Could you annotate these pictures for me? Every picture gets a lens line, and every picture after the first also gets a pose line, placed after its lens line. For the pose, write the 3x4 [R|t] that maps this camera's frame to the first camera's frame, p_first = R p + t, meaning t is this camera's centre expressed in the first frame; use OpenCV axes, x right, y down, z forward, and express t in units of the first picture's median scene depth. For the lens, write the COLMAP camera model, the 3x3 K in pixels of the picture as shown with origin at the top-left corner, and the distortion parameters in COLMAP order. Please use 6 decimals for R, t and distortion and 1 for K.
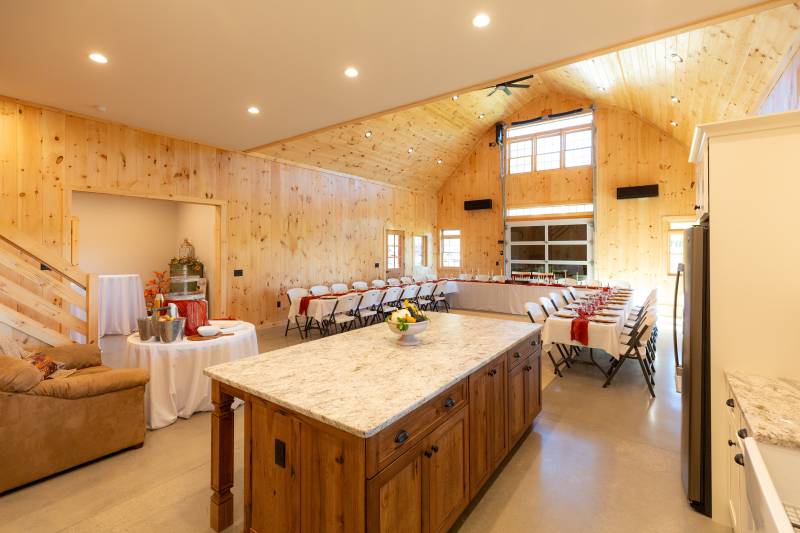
lens RADIAL K [[355.1, 0, 408.8], [0, 355.1, 239.1], [0, 0, 1]] dist [0.002592, -0.000285]
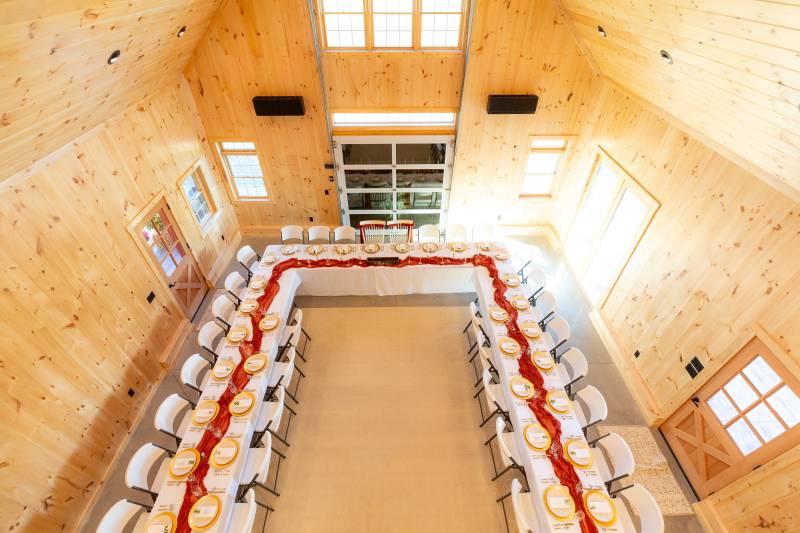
lens RADIAL K [[355.1, 0, 398.3], [0, 355.1, 254.4], [0, 0, 1]] dist [0.002592, -0.000285]
pose [[0.805775, -0.383914, 0.450929, -0.003252], [-0.011404, 0.751218, 0.659955, -0.335056], [-0.592112, -0.536918, 0.600935, 0.460618]]
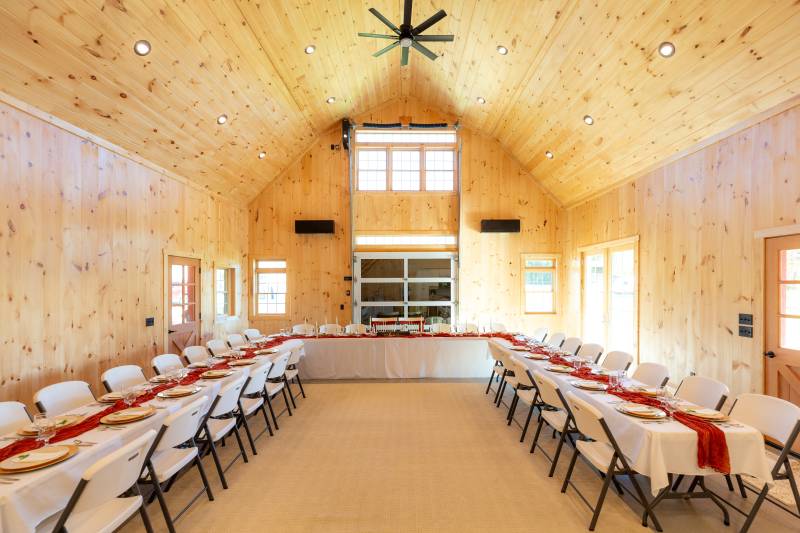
lens RADIAL K [[355.1, 0, 407.5], [0, 355.1, 280.0], [0, 0, 1]] dist [0.002592, -0.000285]
pose [[0.810249, 0.002381, 0.586080, -0.086531], [-0.012162, 0.999845, 0.012751, 0.000063], [-0.585959, -0.017460, 0.810153, 0.338263]]
